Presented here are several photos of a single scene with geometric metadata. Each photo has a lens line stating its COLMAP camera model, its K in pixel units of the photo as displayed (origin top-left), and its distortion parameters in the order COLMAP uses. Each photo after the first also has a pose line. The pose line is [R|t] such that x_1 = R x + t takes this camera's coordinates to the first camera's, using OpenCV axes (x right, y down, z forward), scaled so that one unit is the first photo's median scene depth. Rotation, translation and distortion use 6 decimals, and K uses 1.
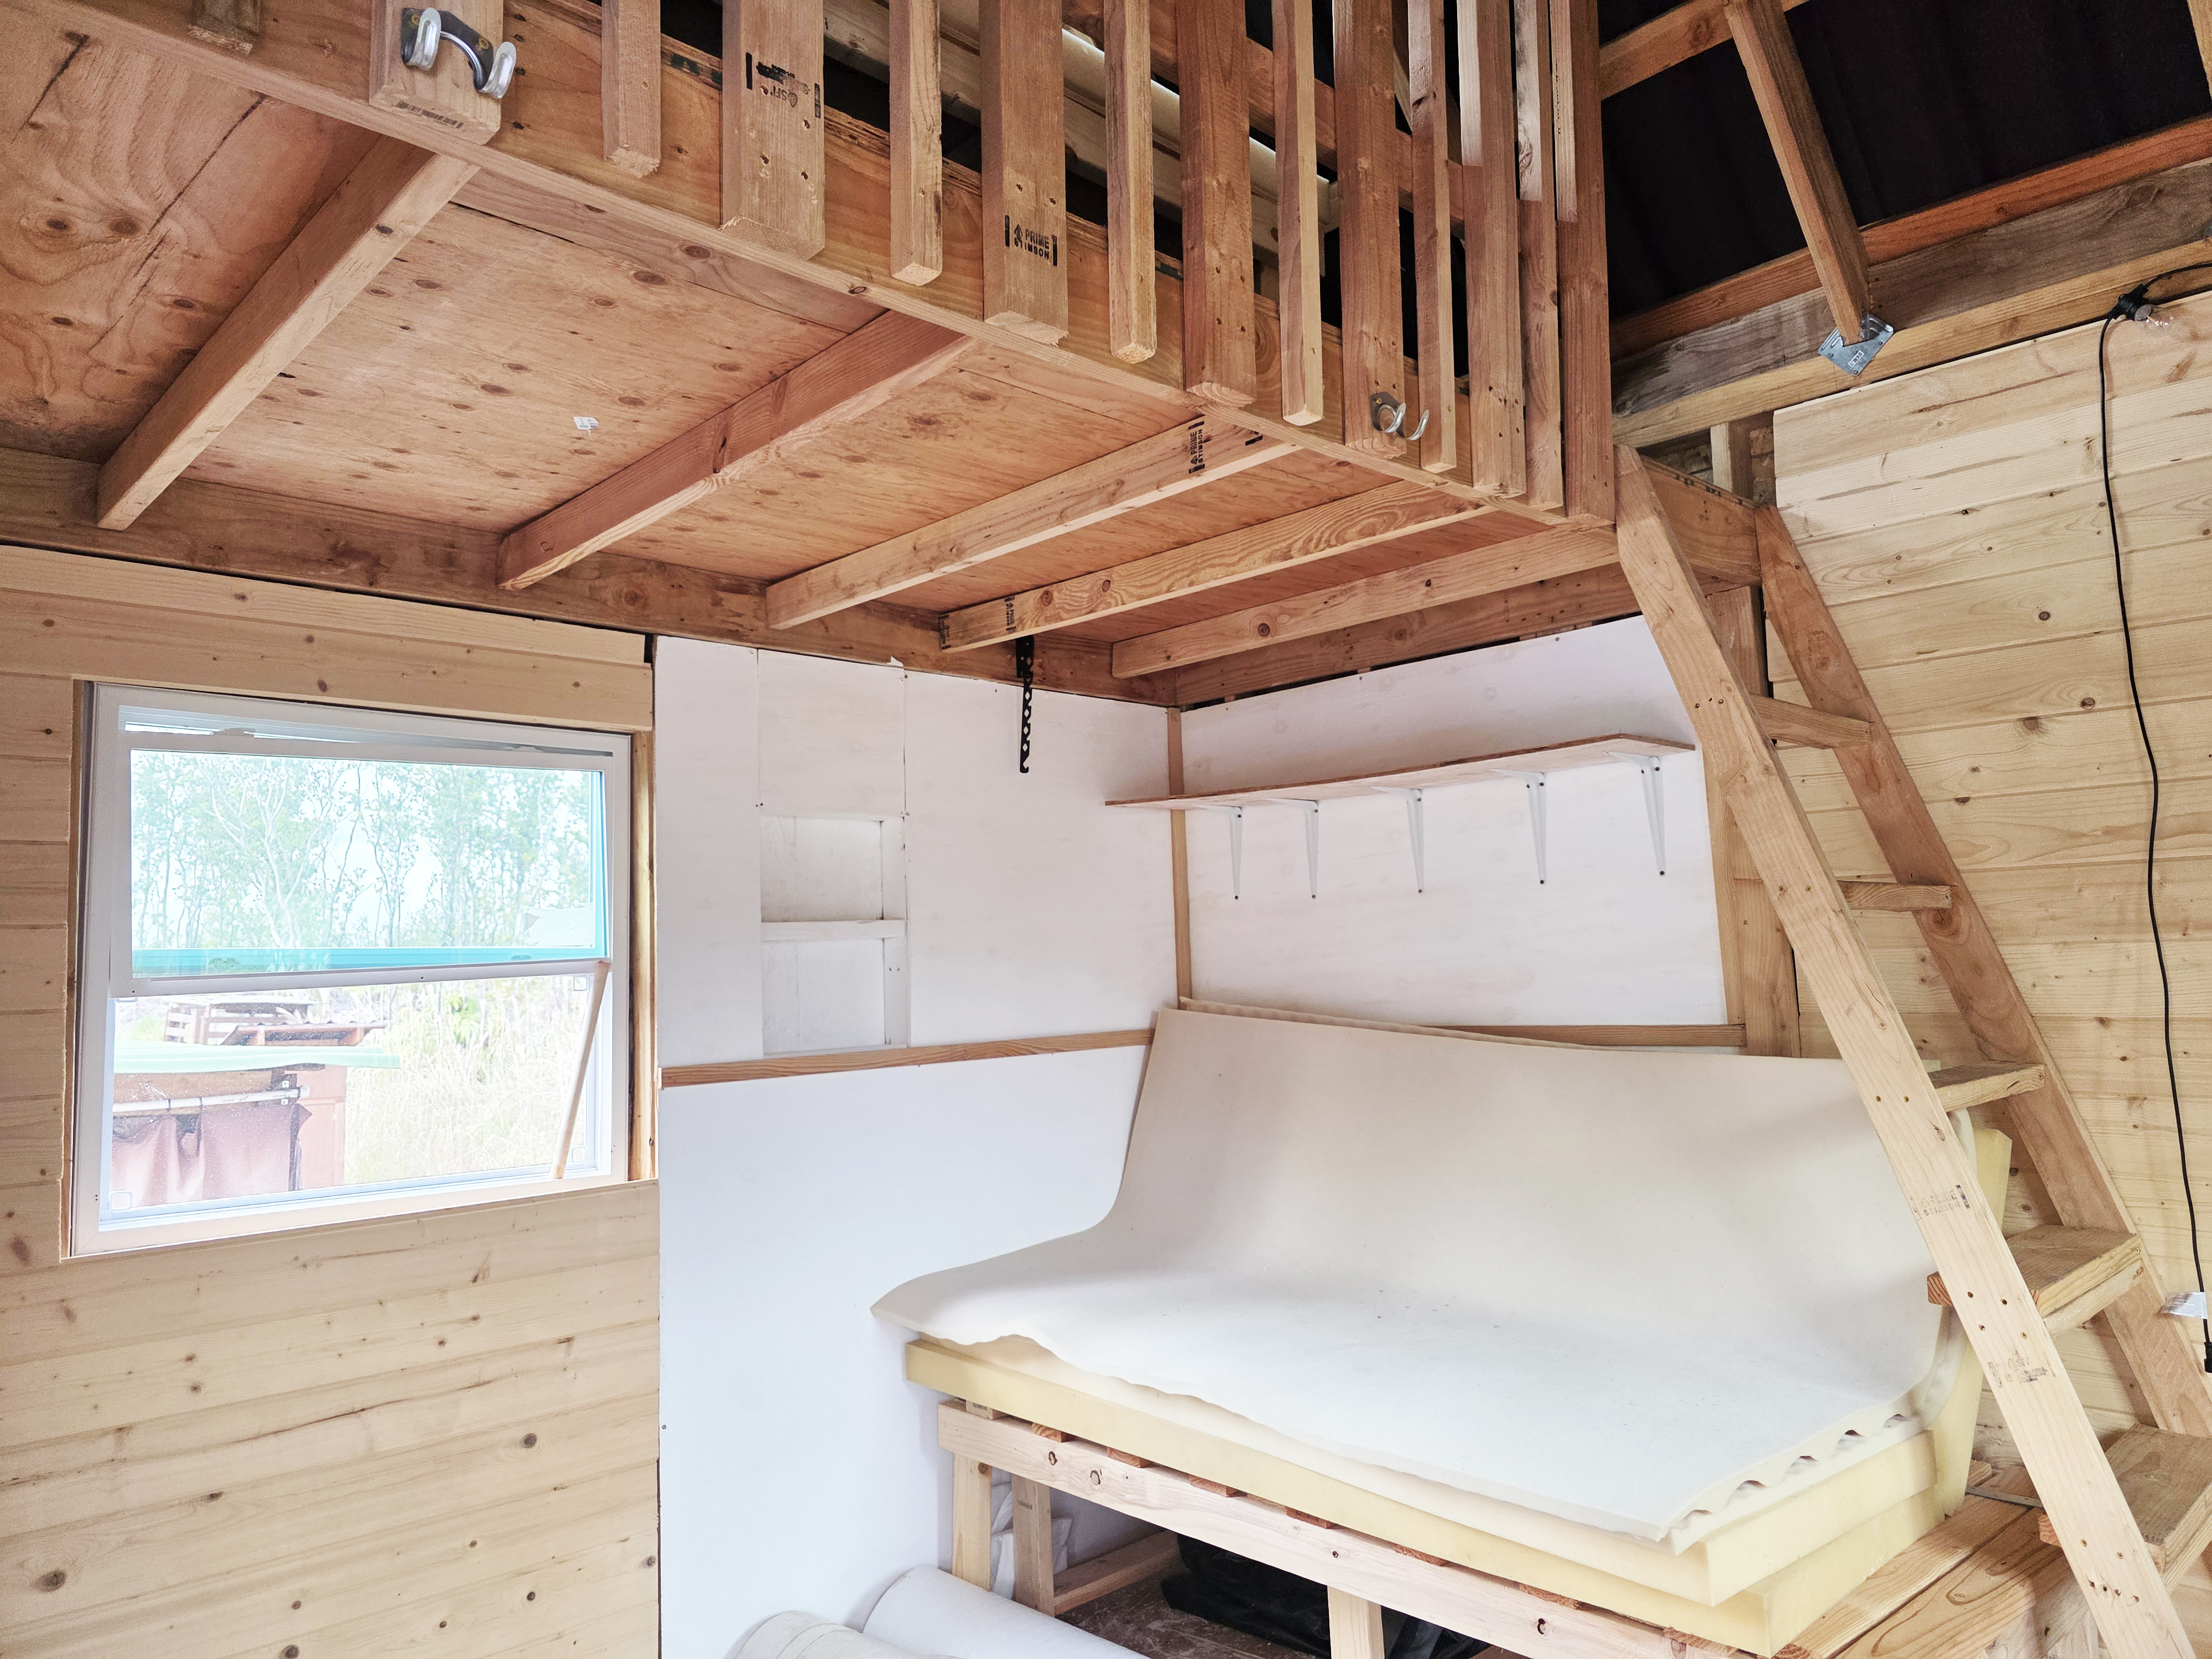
lens RADIAL K [[1504.6, 0, 1105.0], [0, 1504.6, 838.9], [0, 0, 1]] dist [0.055311, -0.056002]
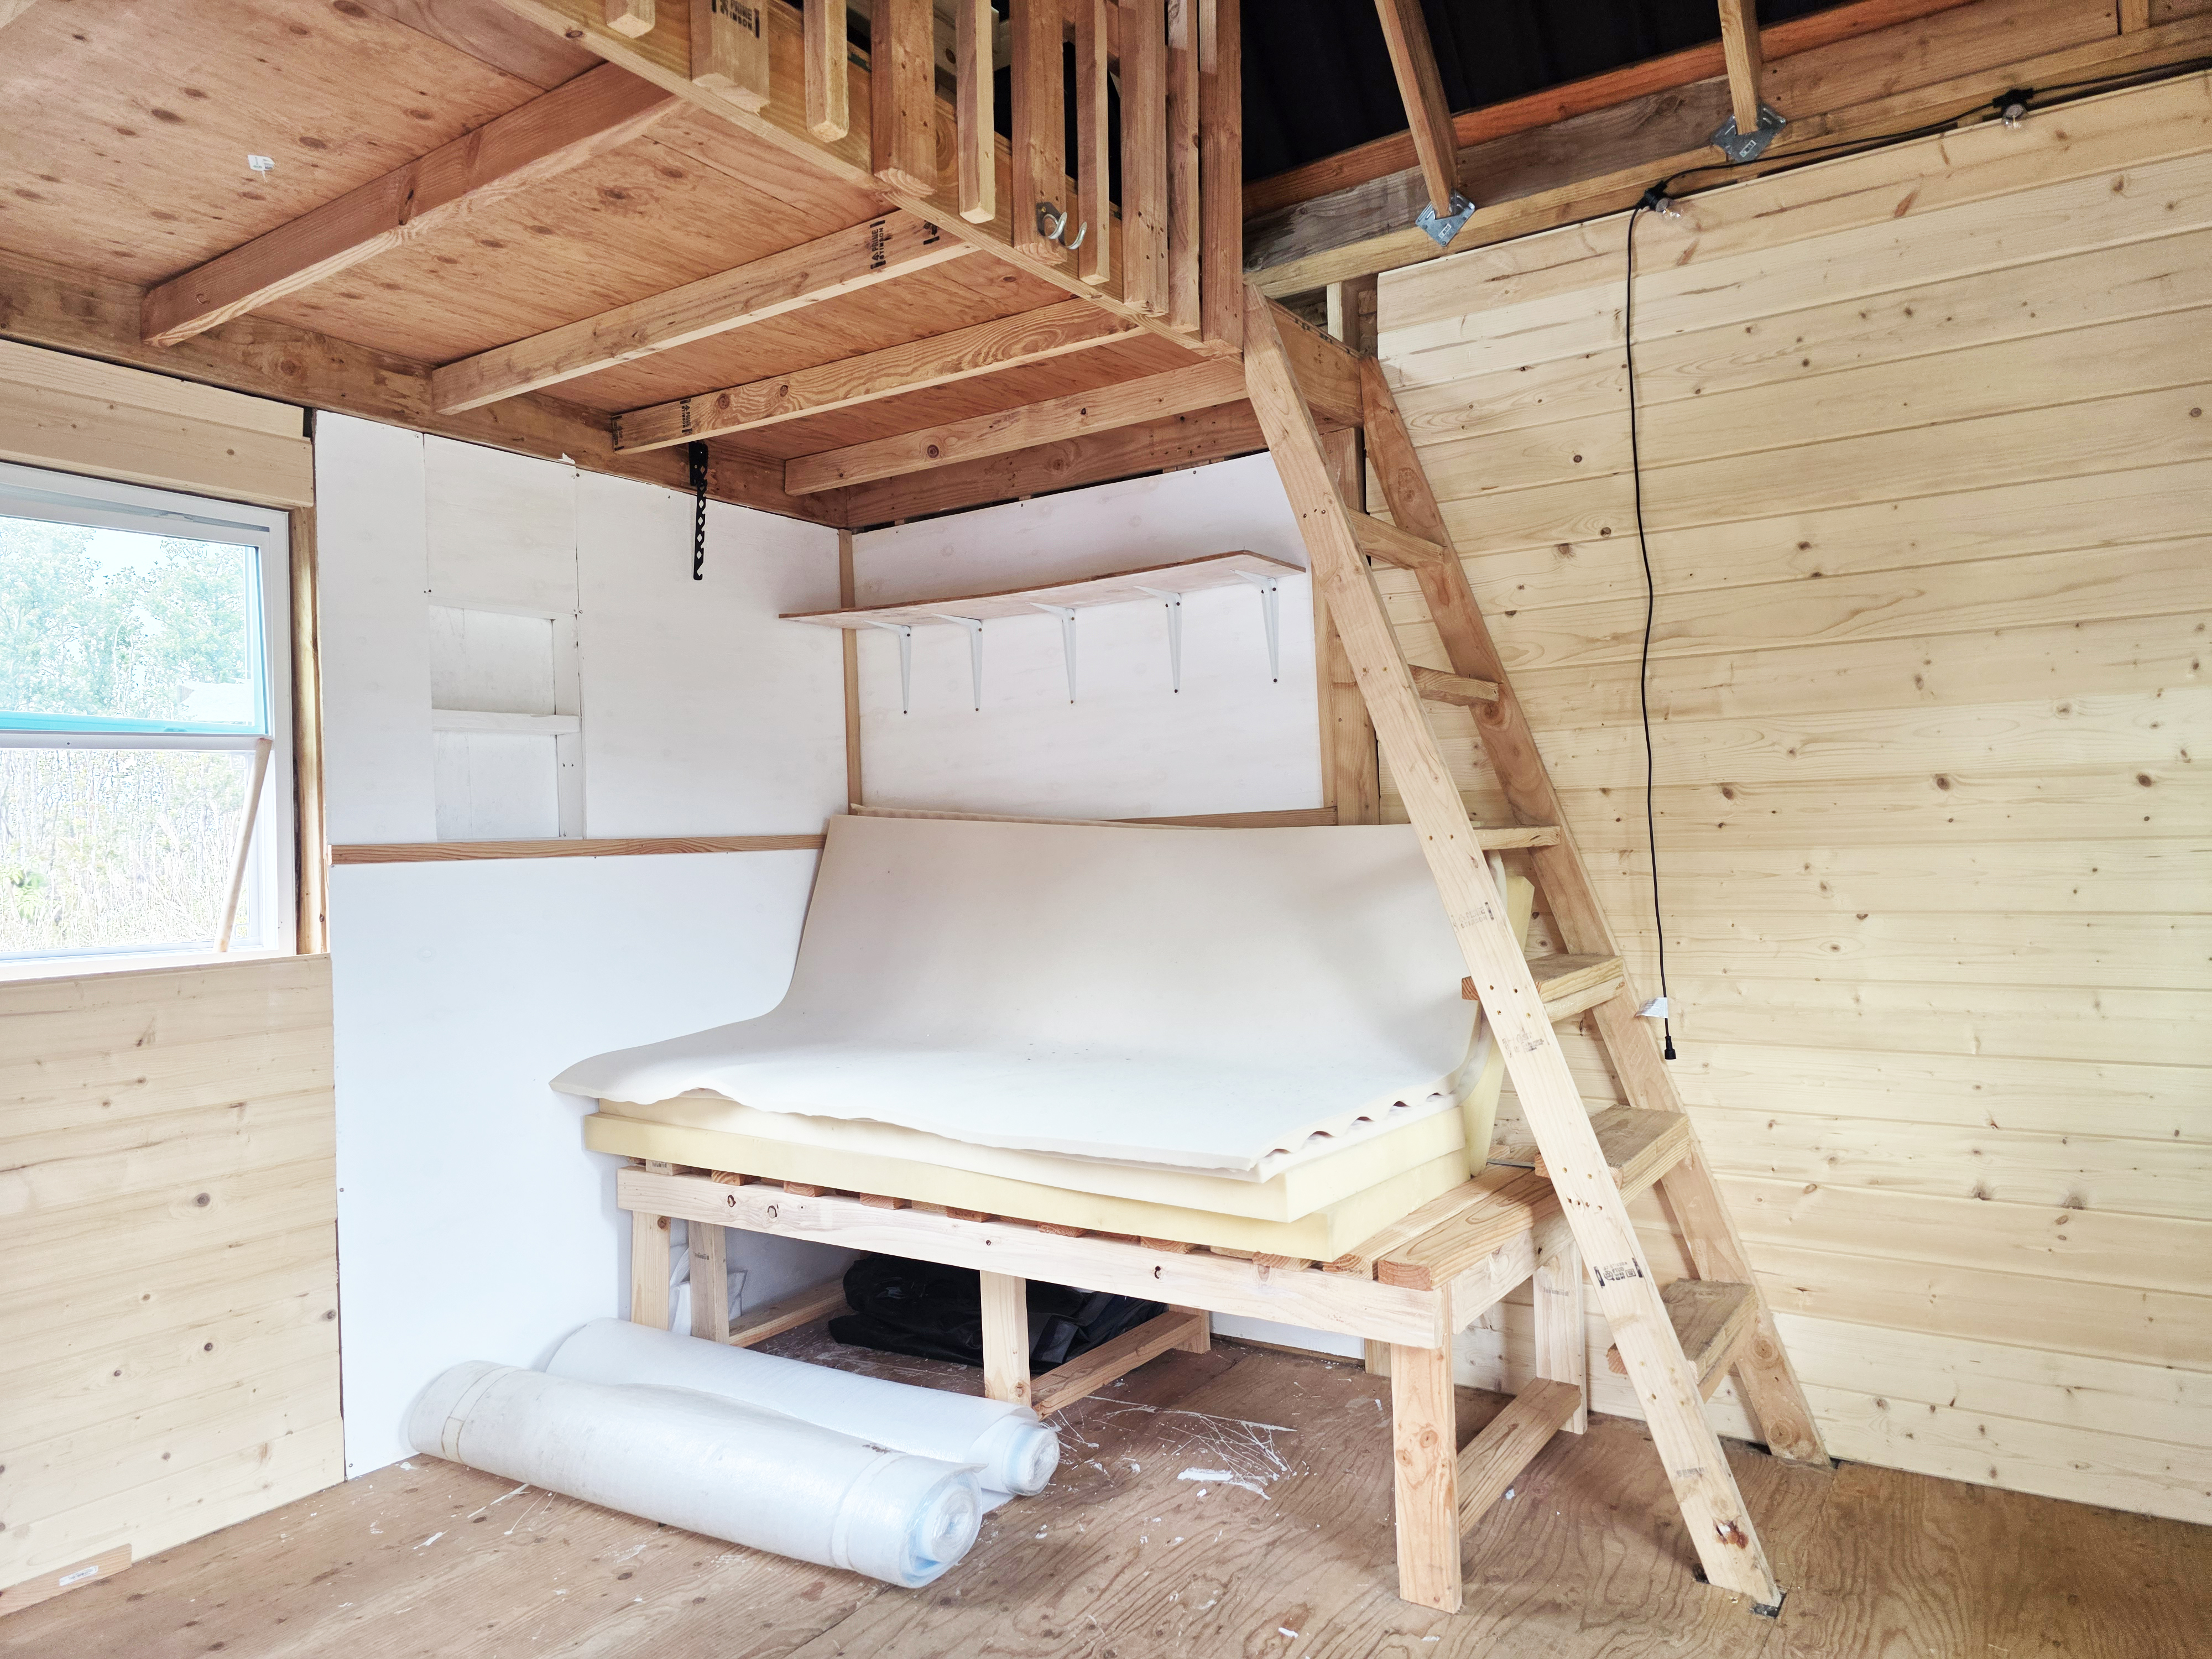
lens RADIAL K [[1497.2, 0, 1087.8], [0, 1497.2, 832.4], [0, 0, 1]] dist [0.060062, -0.057497]
pose [[0.976305, 0.003146, 0.216377, -0.022040], [-0.018237, 0.997533, 0.067782, 0.074168], [-0.215630, -0.070122, 0.973954, -0.103541]]
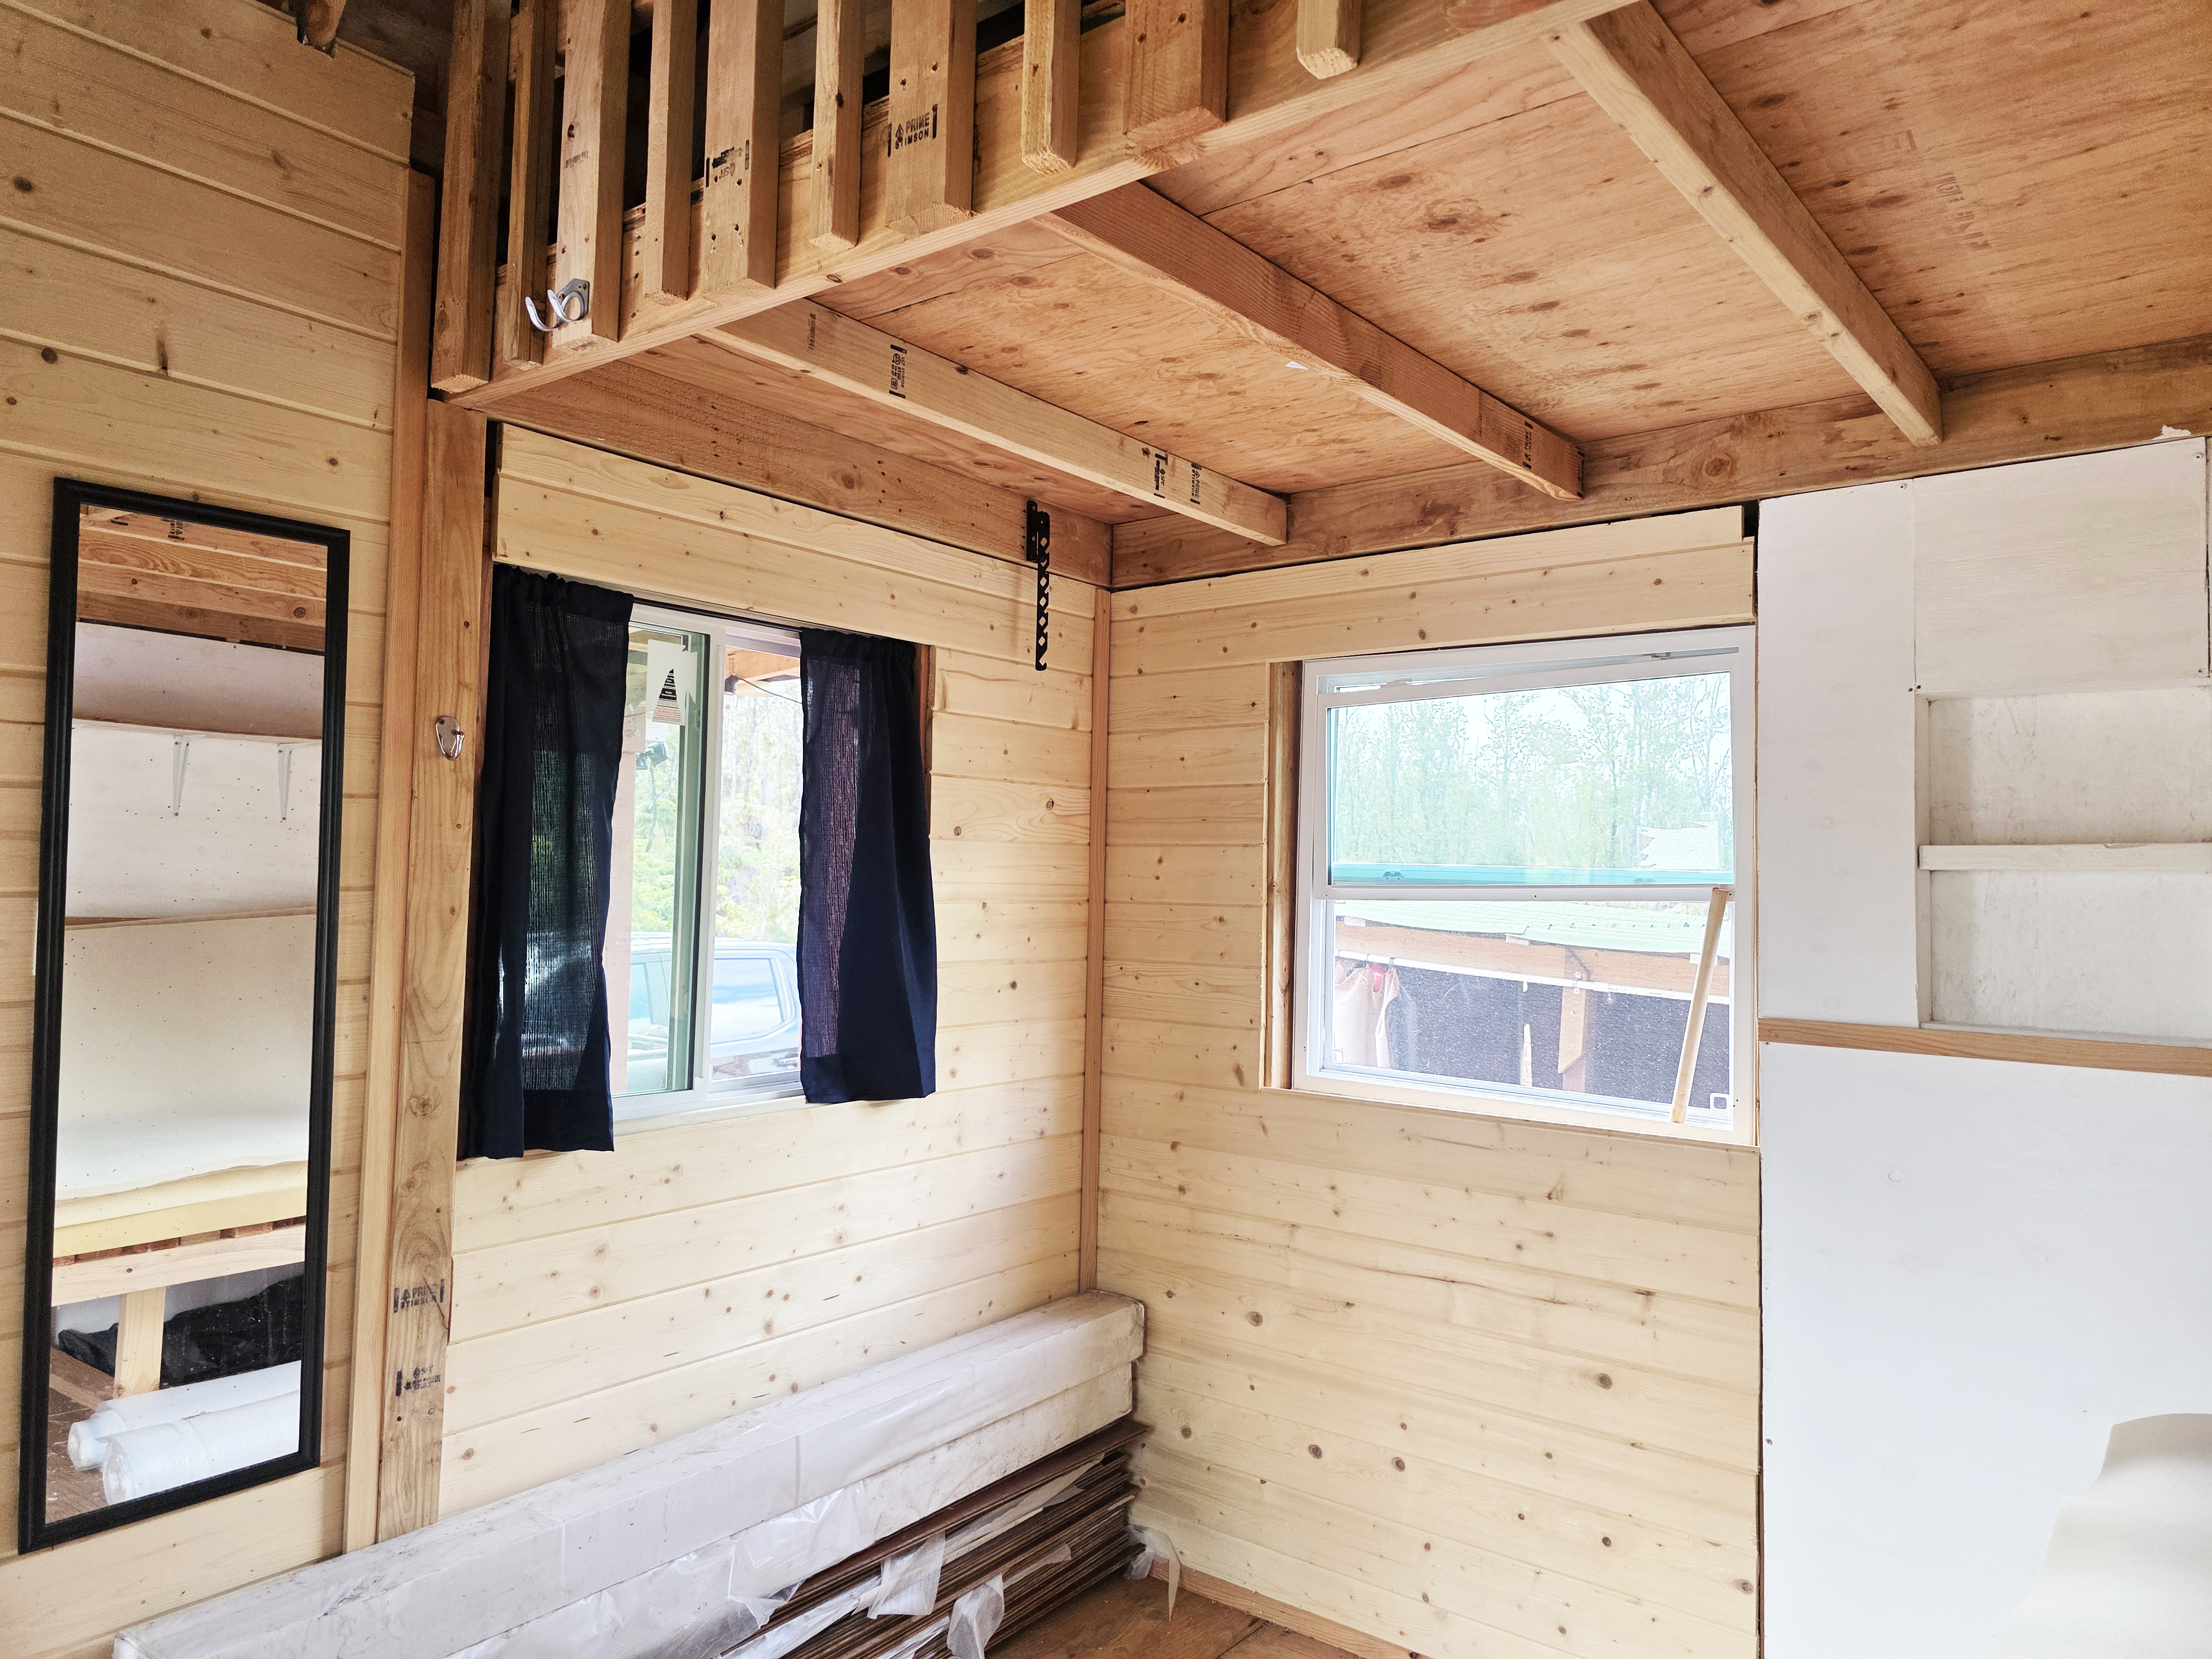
lens RADIAL K [[1490.2, 0, 1094.5], [0, 1490.2, 817.6], [0, 0, 1]] dist [0.083873, -0.088538]
pose [[0.138237, -0.011000, -0.990338, 0.554063], [0.056465, 0.998399, -0.003207, 0.025467], [0.988788, -0.055477, 0.138636, 0.594243]]
